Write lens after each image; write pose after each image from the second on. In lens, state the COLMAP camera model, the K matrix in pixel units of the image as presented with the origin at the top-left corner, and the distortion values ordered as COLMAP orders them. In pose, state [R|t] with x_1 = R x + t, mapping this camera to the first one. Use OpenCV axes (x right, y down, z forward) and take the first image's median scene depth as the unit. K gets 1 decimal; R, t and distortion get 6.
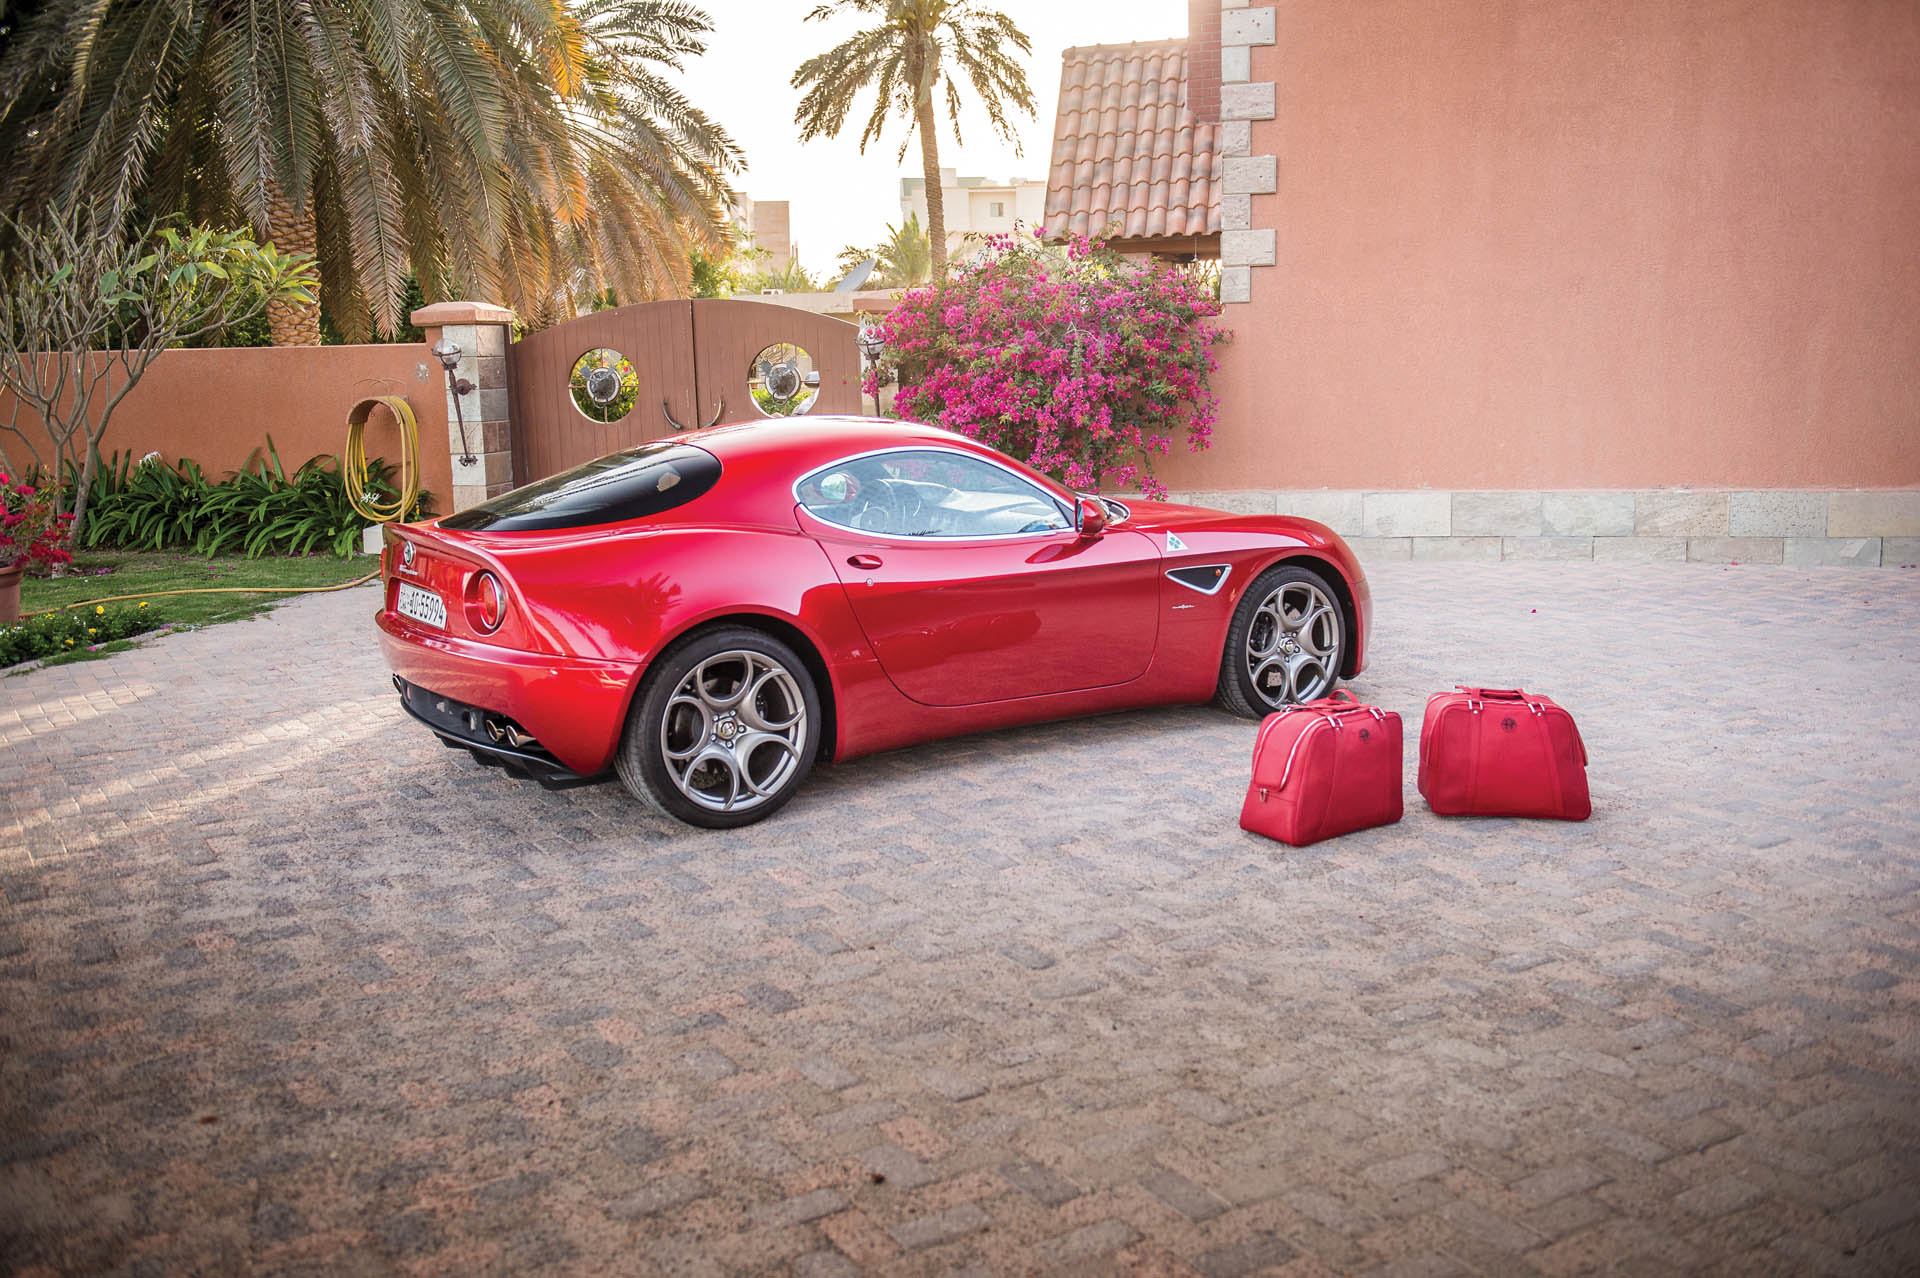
lens RADIAL K [[1739.2, 0, 960.0], [0, 1739.2, 639.0], [0, 0, 1]] dist [0.006354, 0.006714]
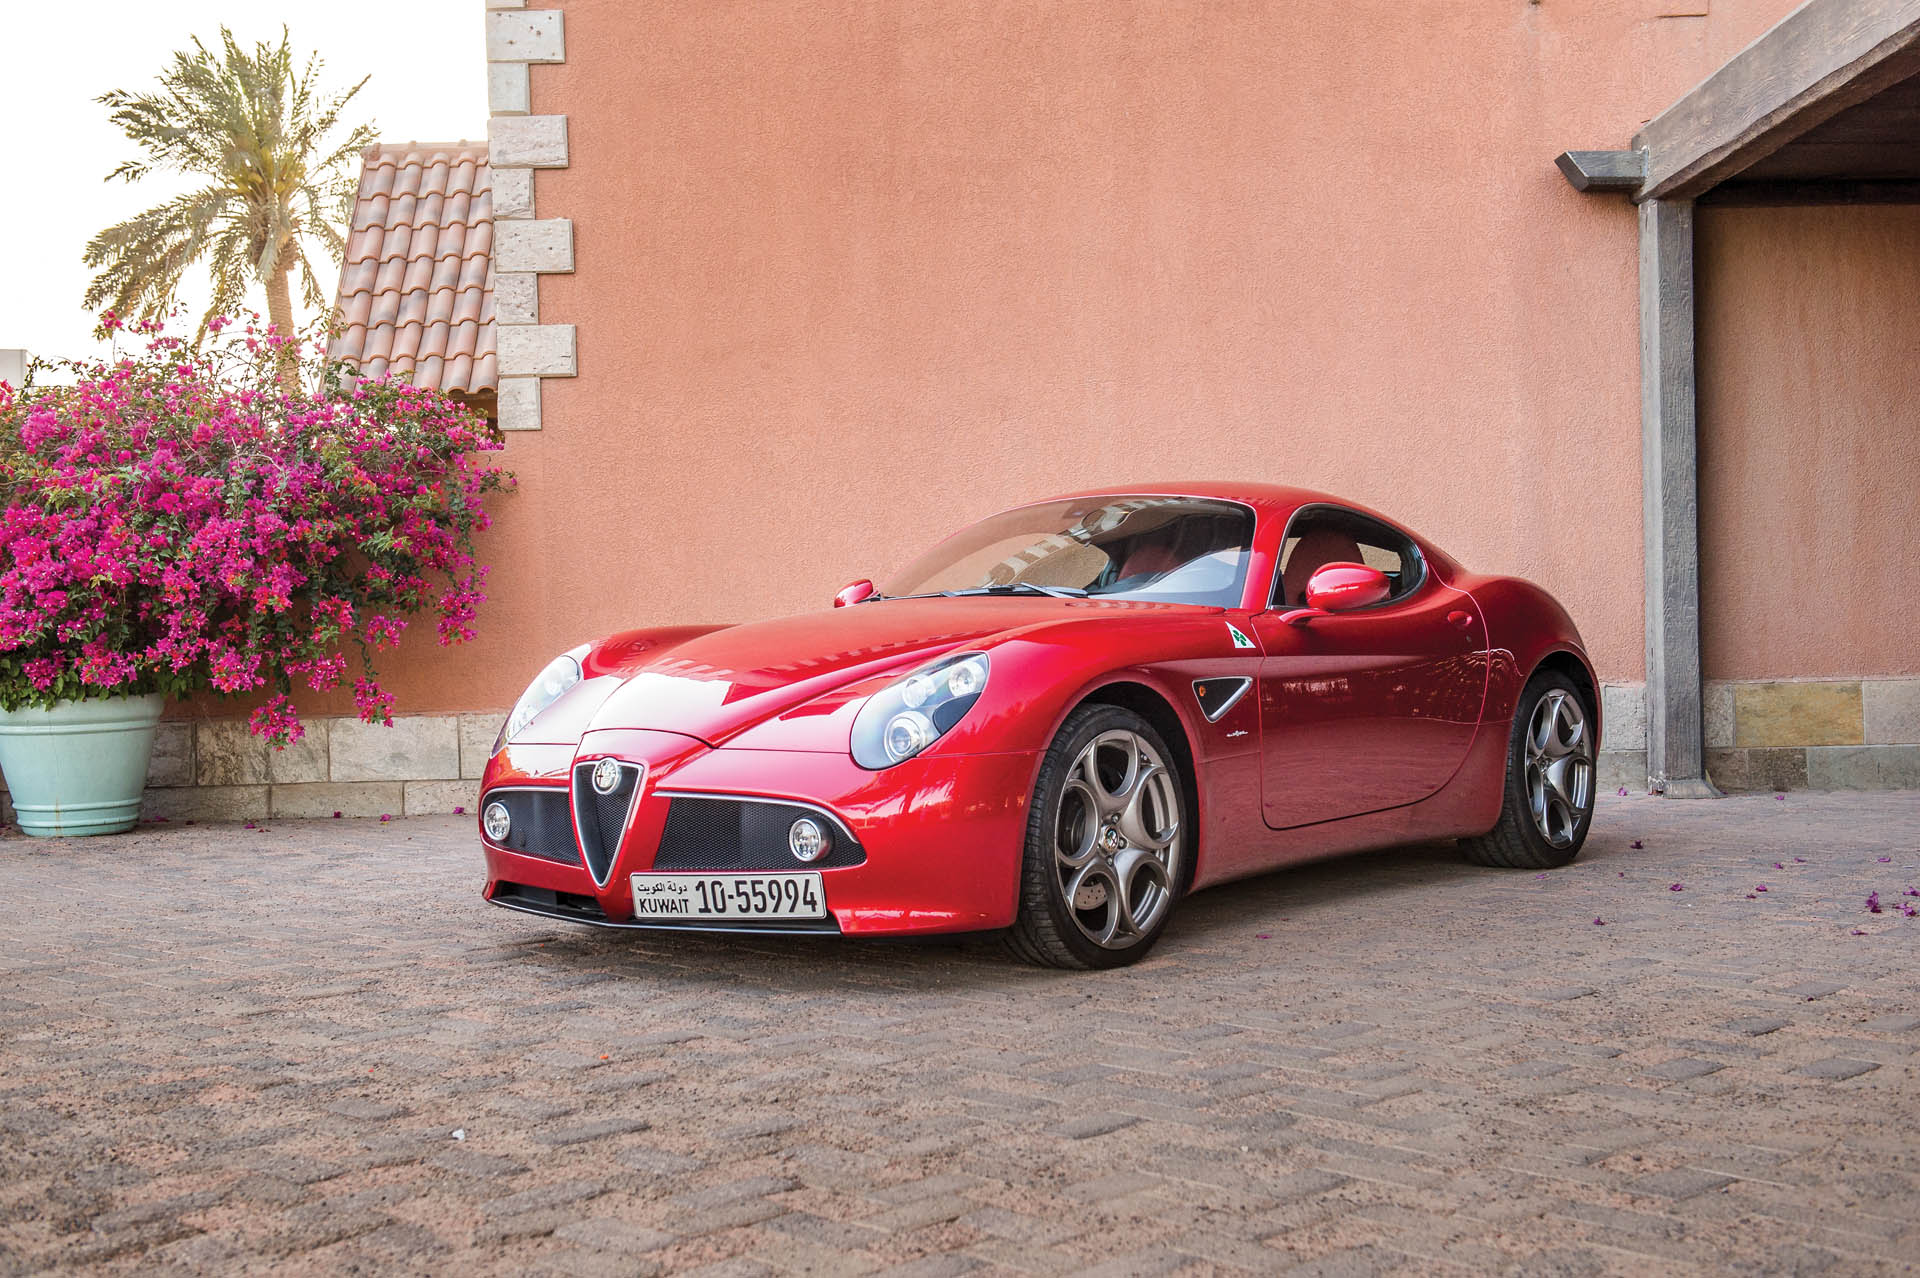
lens RADIAL K [[2205.4, 0, 960.0], [0, 2205.4, 639.0], [0, 0, 1]] dist [0.092984, 0.006030]
pose [[0.971568, -0.002708, 0.236746, 0.110655], [0.043818, 0.984717, -0.168560, 0.034381], [-0.232671, 0.174142, 0.956838, 0.143262]]
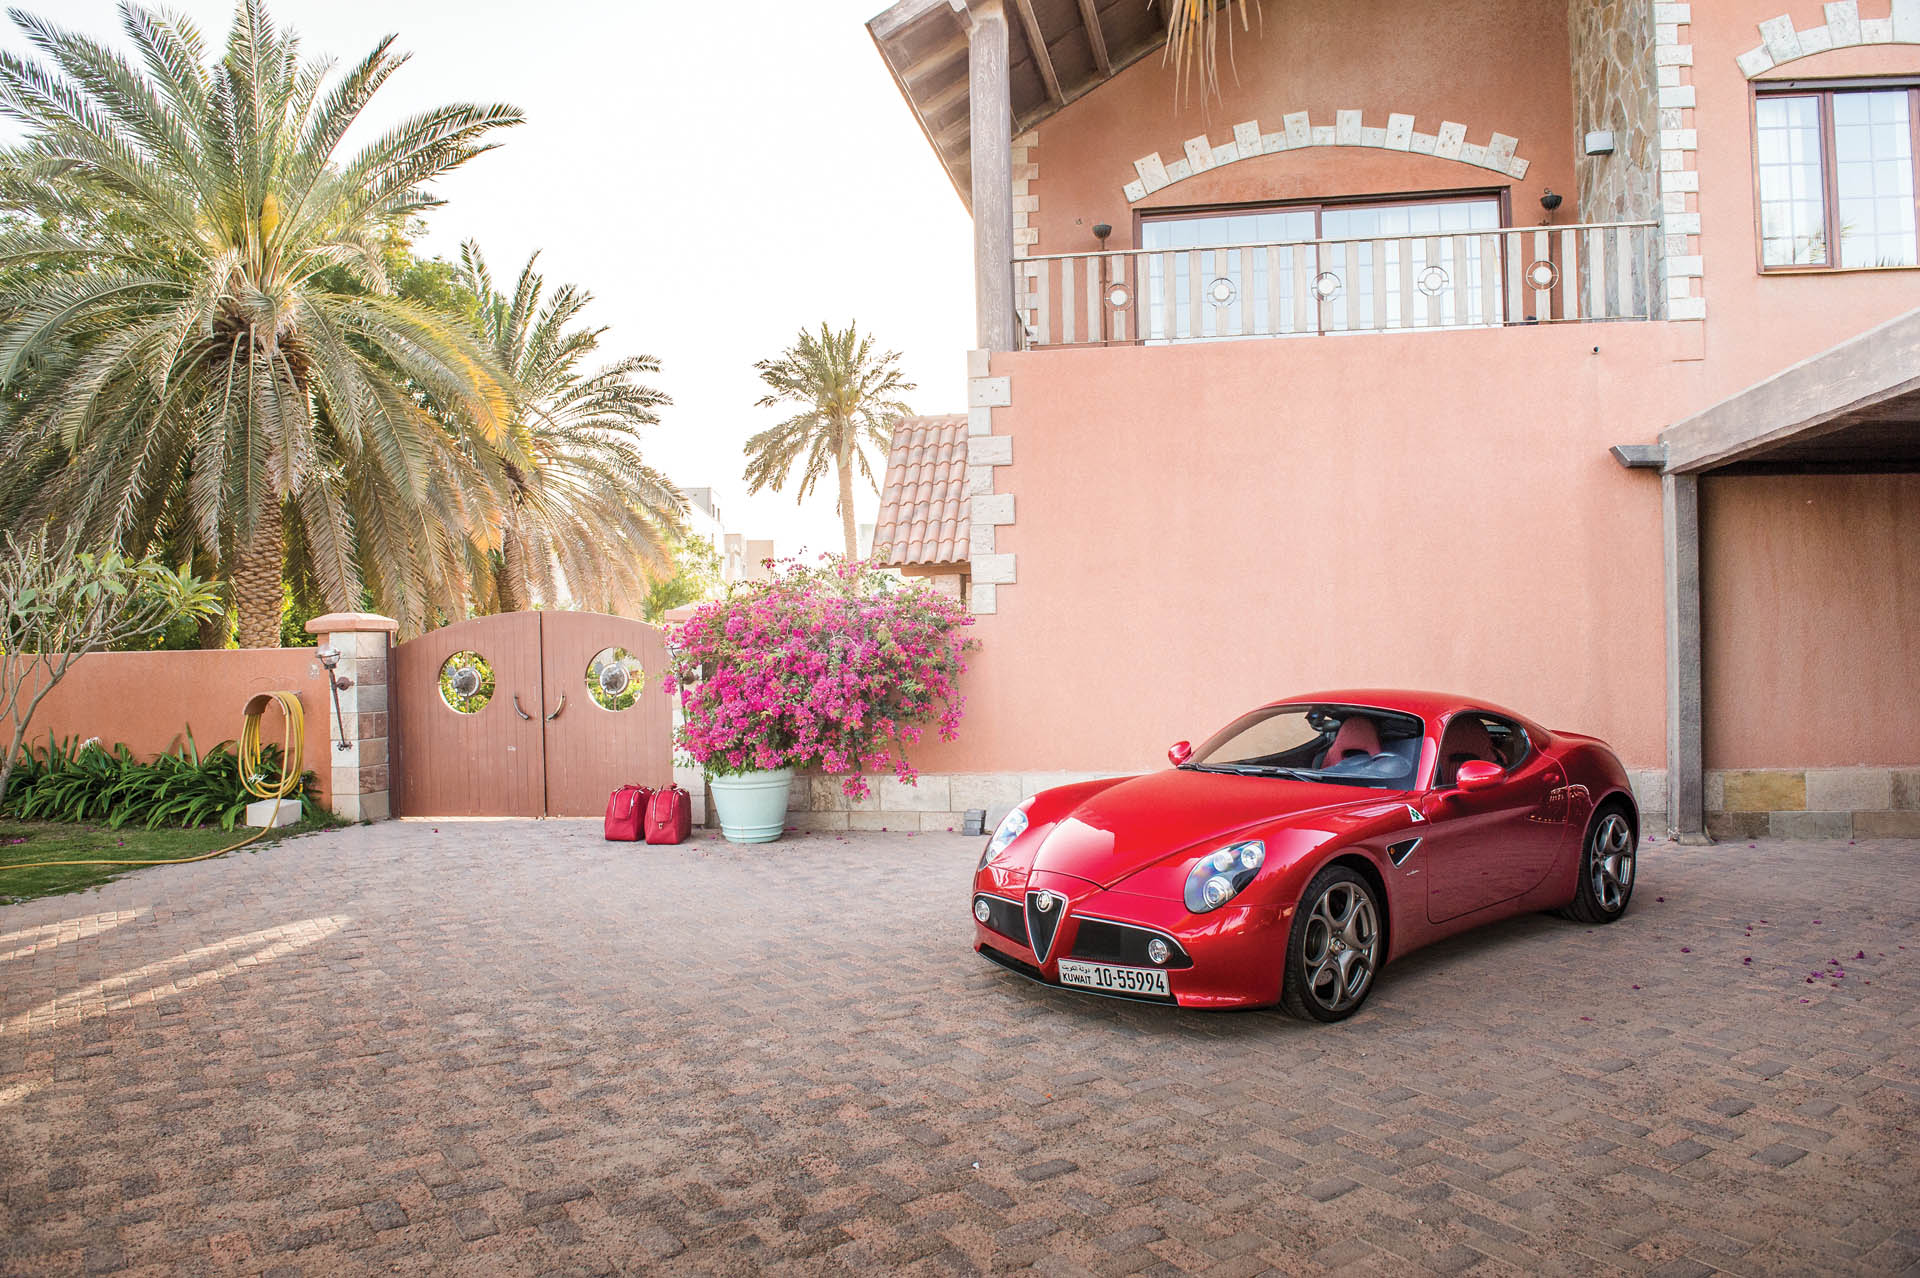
lens RADIAL K [[1304.0, 0, 960.0], [0, 1304.0, 639.0], [0, 0, 1]] dist [-0.051246, -0.000448]
pose [[0.999353, 0.000845, 0.035944, 0.100928], [0.005316, 0.985265, -0.170954, -0.023208], [-0.035559, 0.171035, 0.984623, 0.119946]]
